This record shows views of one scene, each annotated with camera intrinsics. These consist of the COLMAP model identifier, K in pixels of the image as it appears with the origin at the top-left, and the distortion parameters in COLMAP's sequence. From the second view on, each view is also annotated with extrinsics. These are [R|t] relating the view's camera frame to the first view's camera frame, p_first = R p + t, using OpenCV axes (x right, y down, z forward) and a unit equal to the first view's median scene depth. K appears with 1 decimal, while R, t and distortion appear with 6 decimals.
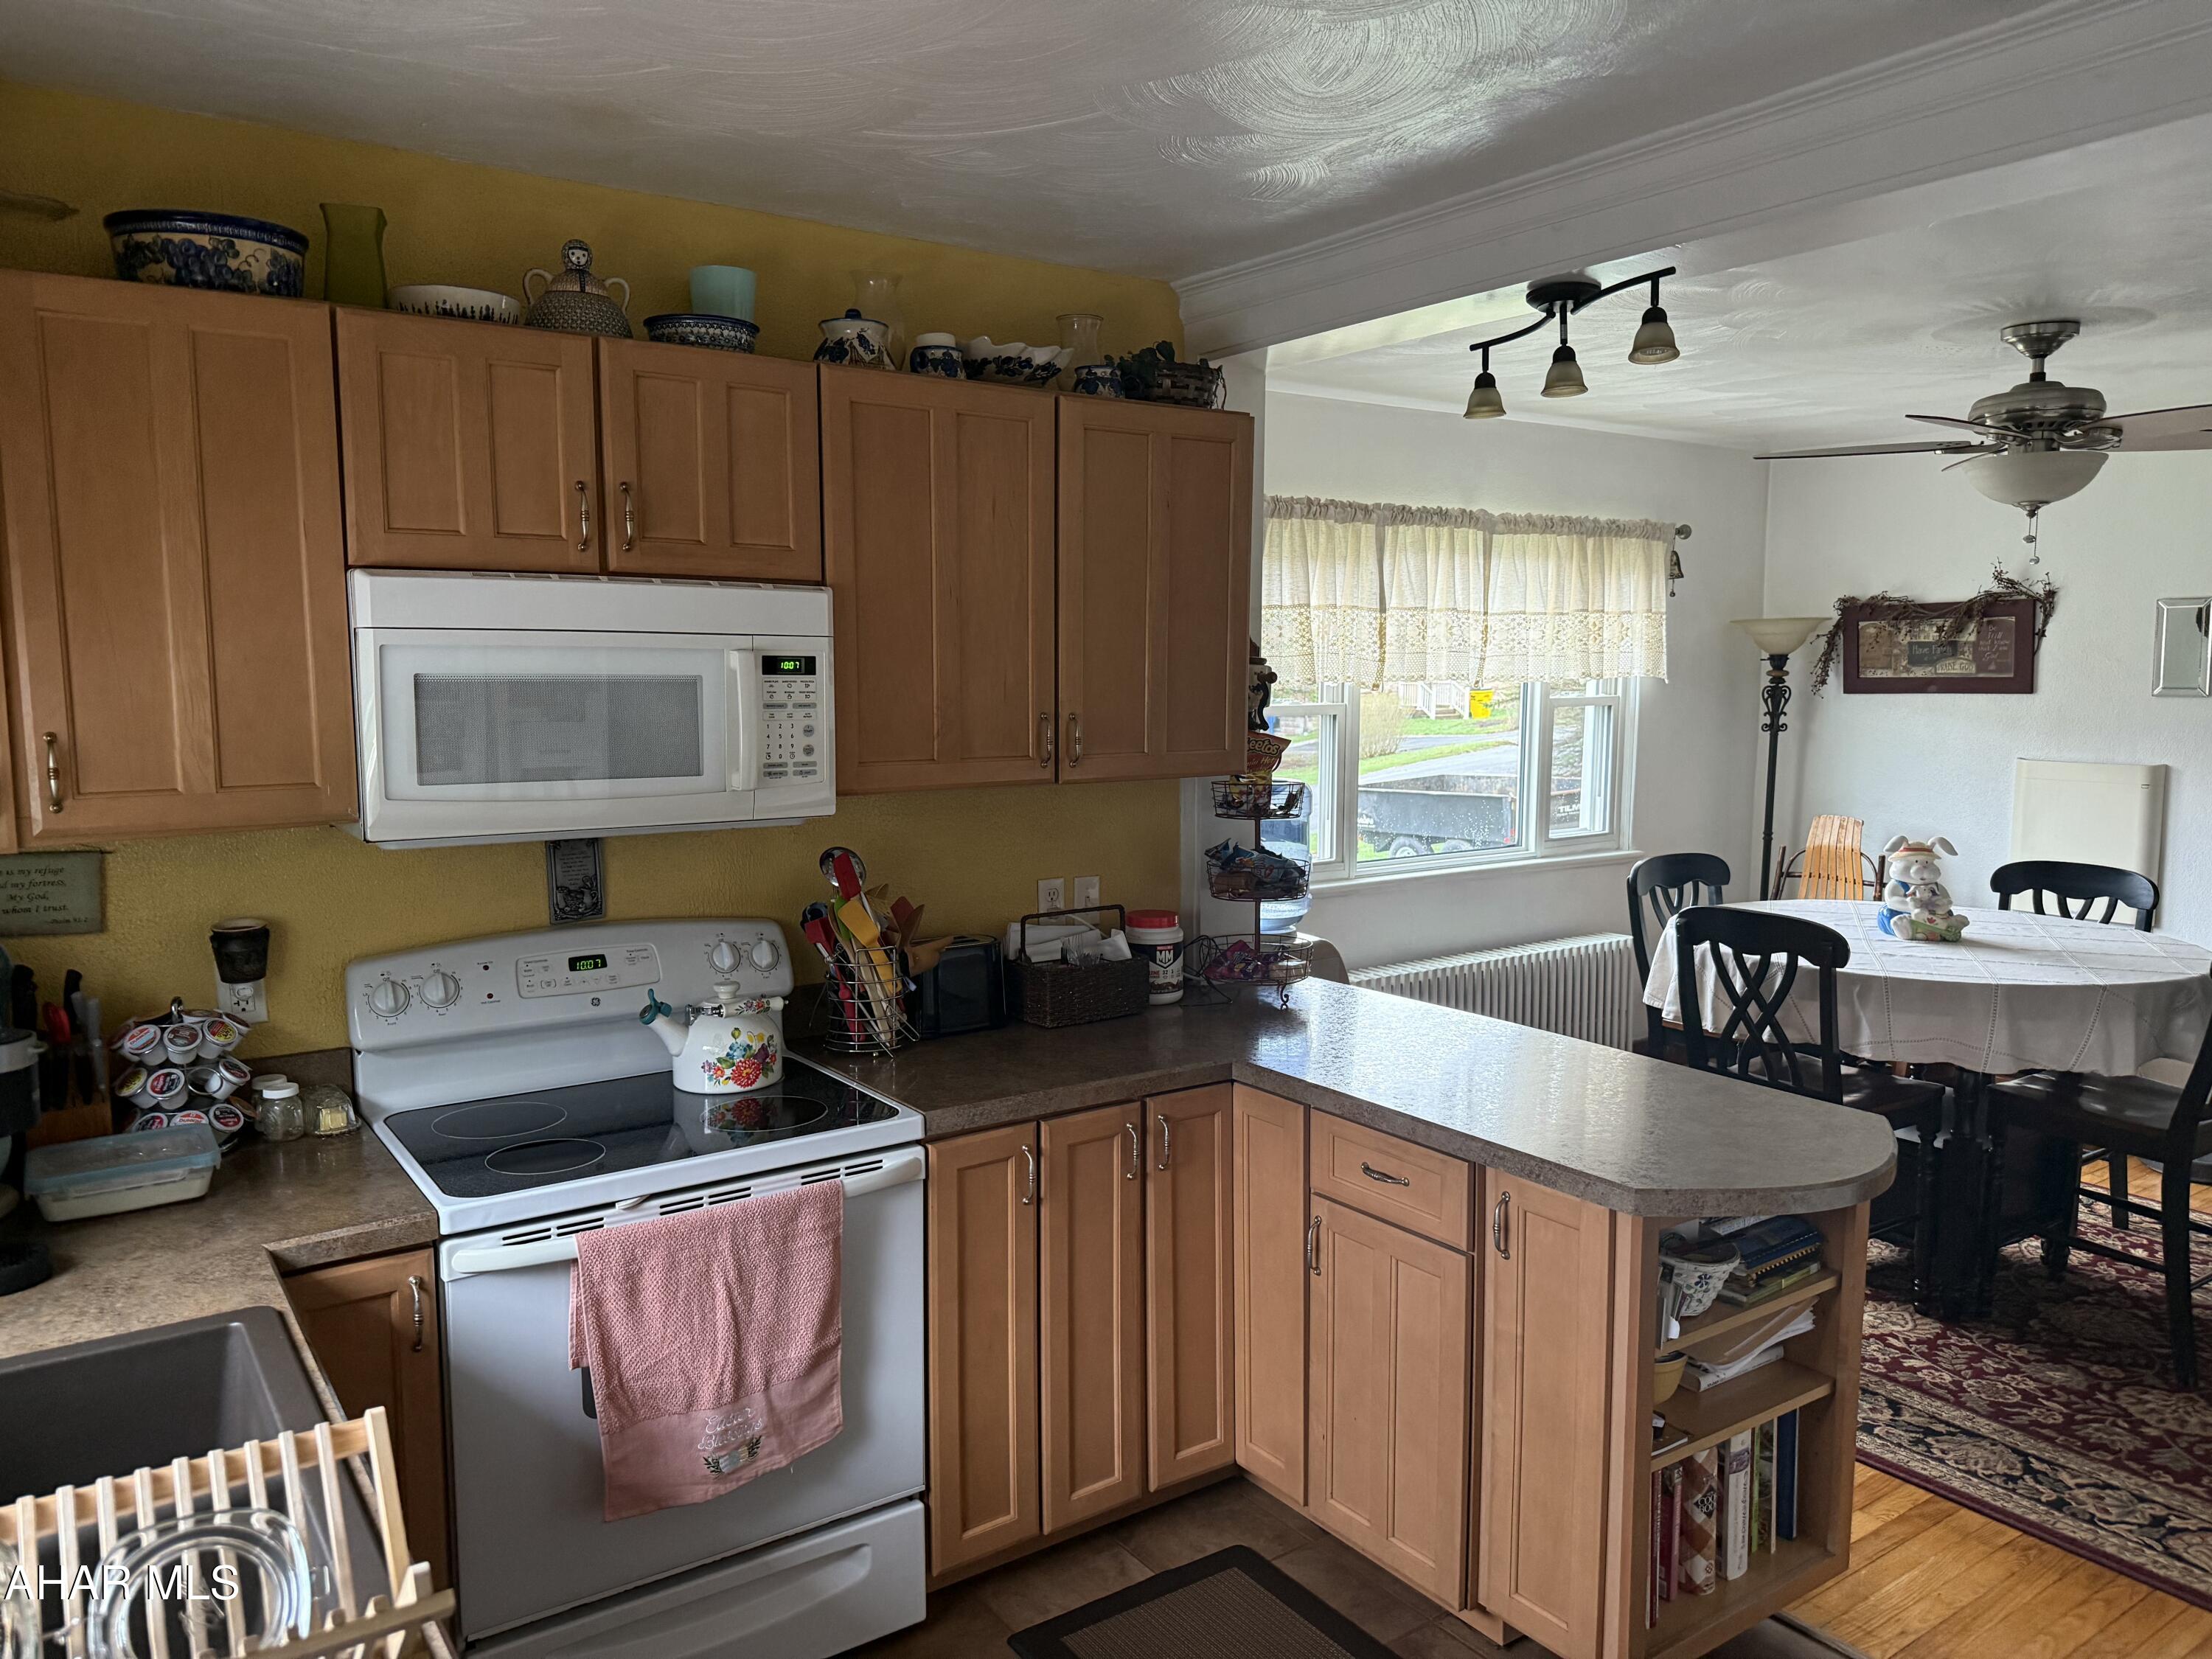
lens RADIAL K [[1575.4, 0, 1097.0], [0, 1575.4, 840.3], [0, 0, 1]] dist [0.006048, -0.003850]
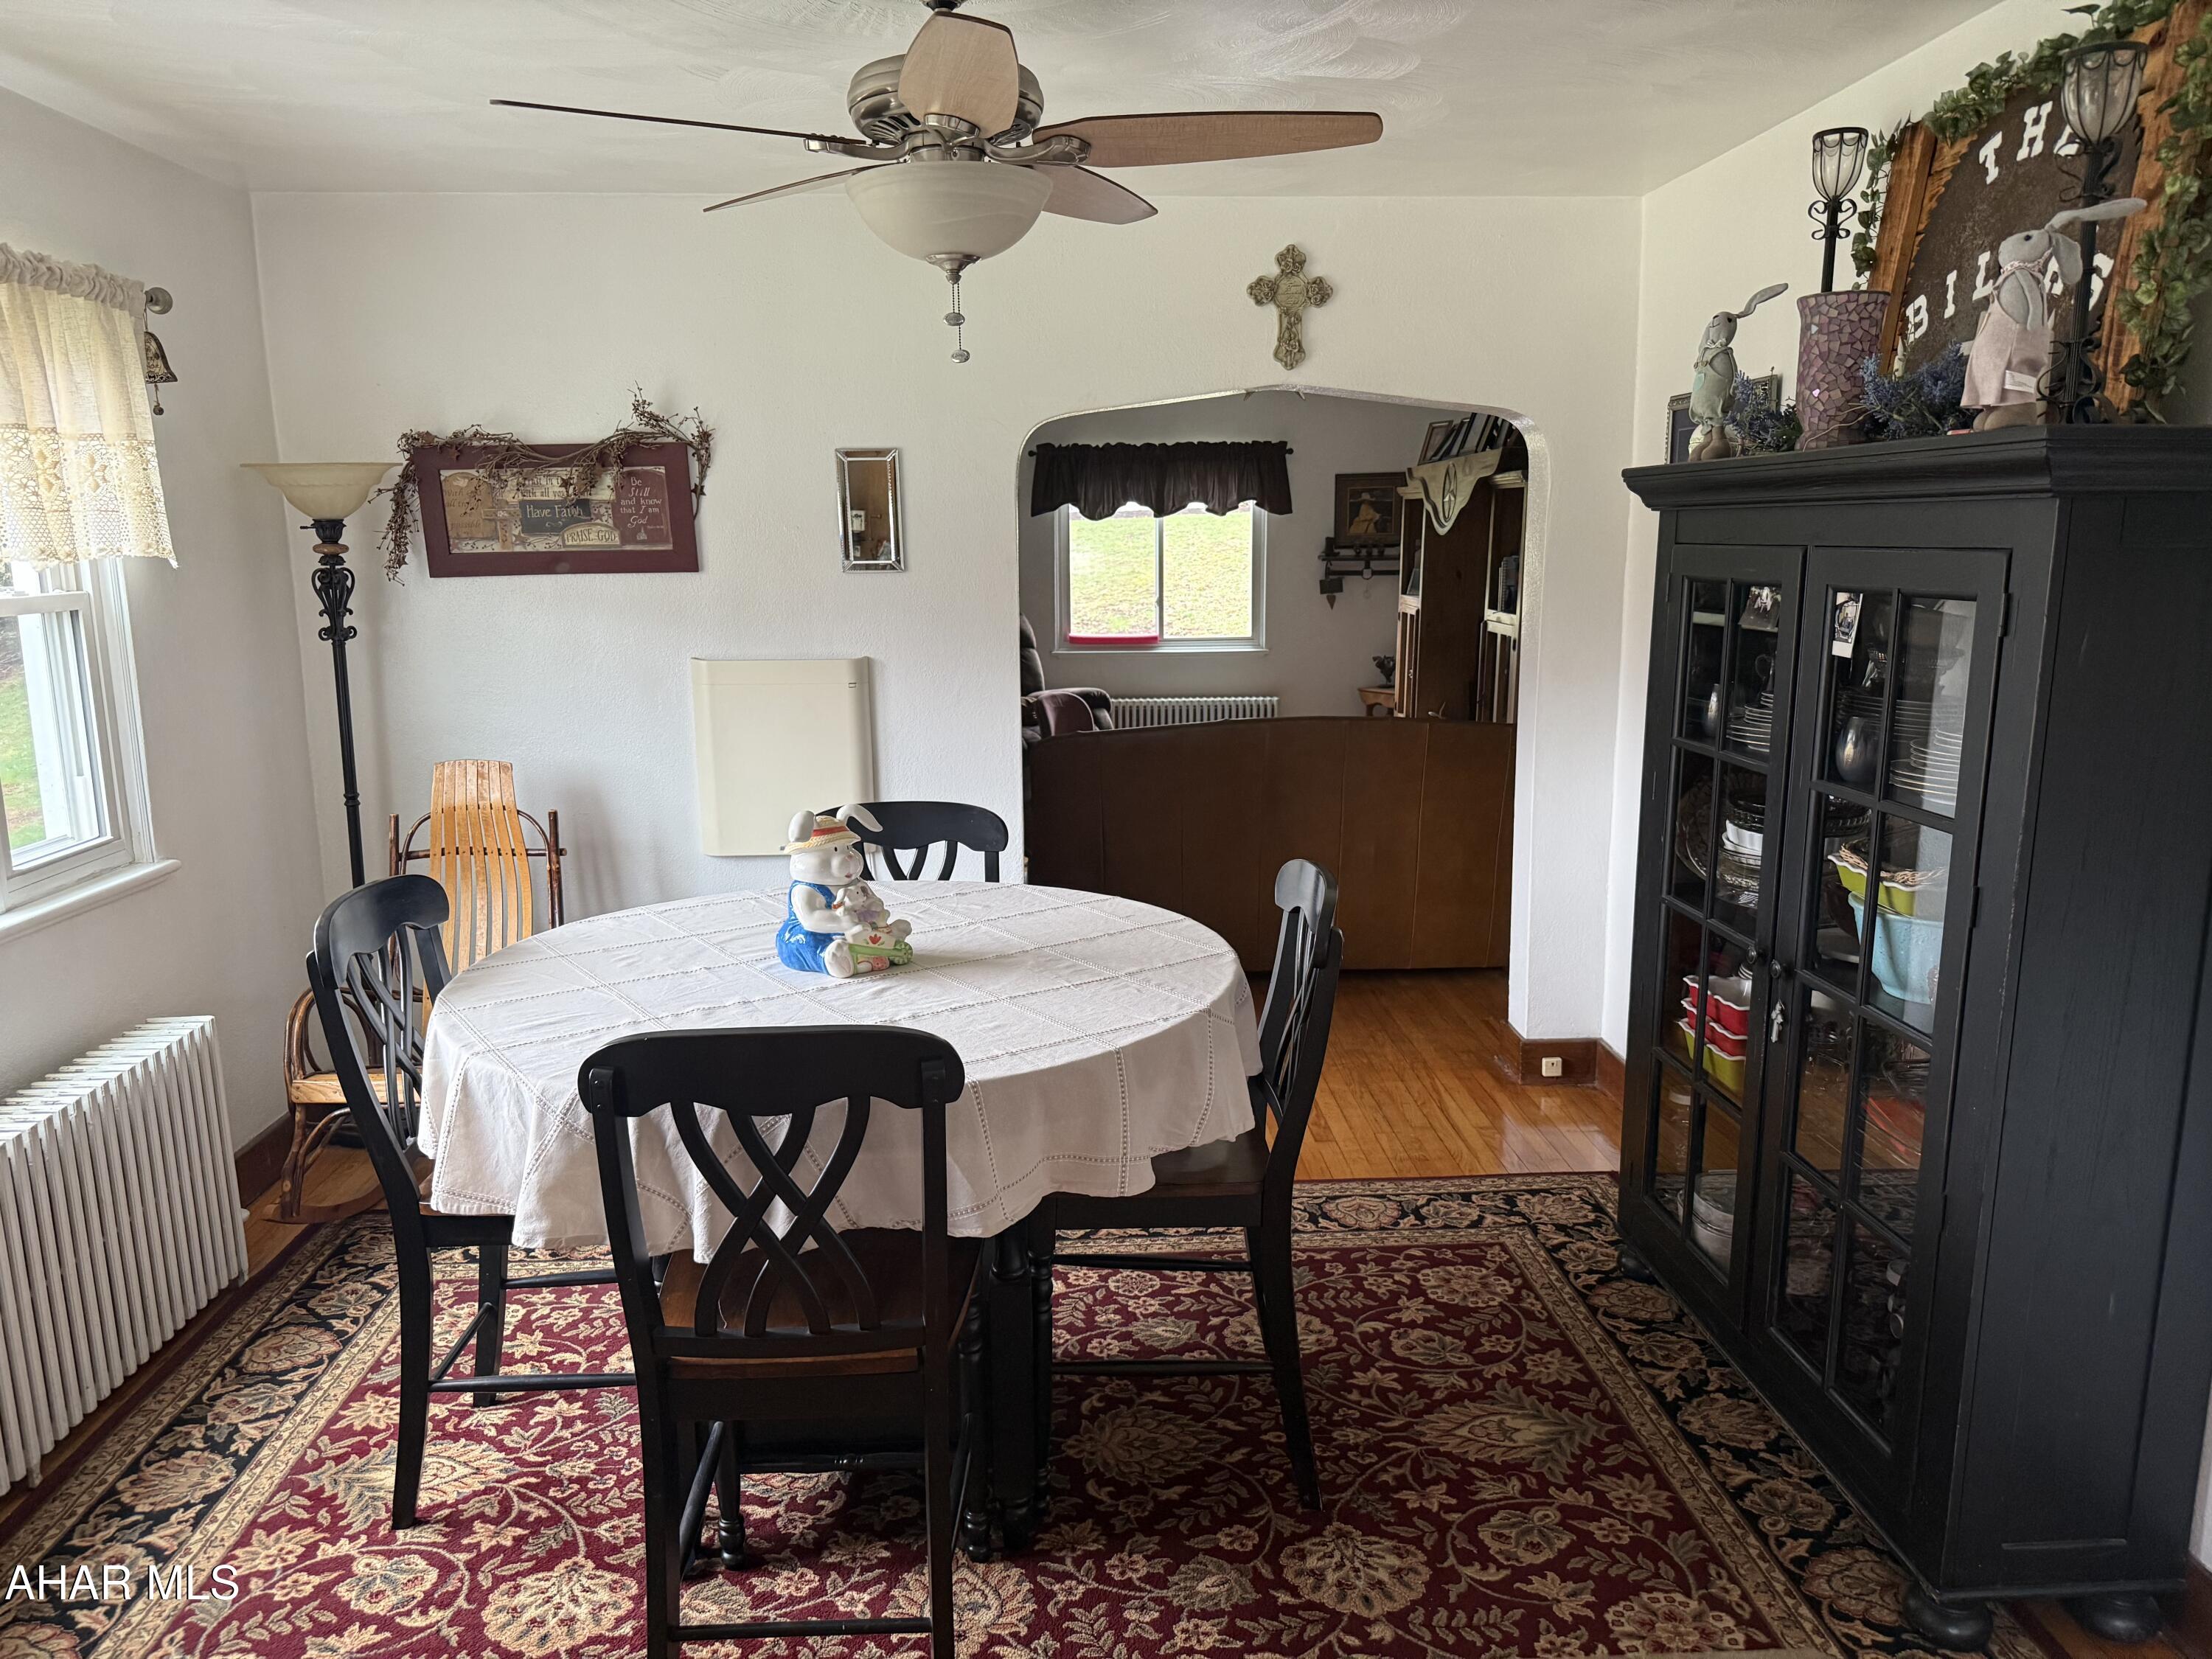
lens RADIAL K [[1575.4, 0, 1097.0], [0, 1575.4, 840.3], [0, 0, 1]] dist [0.006048, -0.003850]
pose [[0.534327, -0.165535, 0.828911, 0.047797], [0.104014, 0.986060, 0.129869, -0.042433], [-0.838854, 0.016826, 0.544097, 0.416838]]
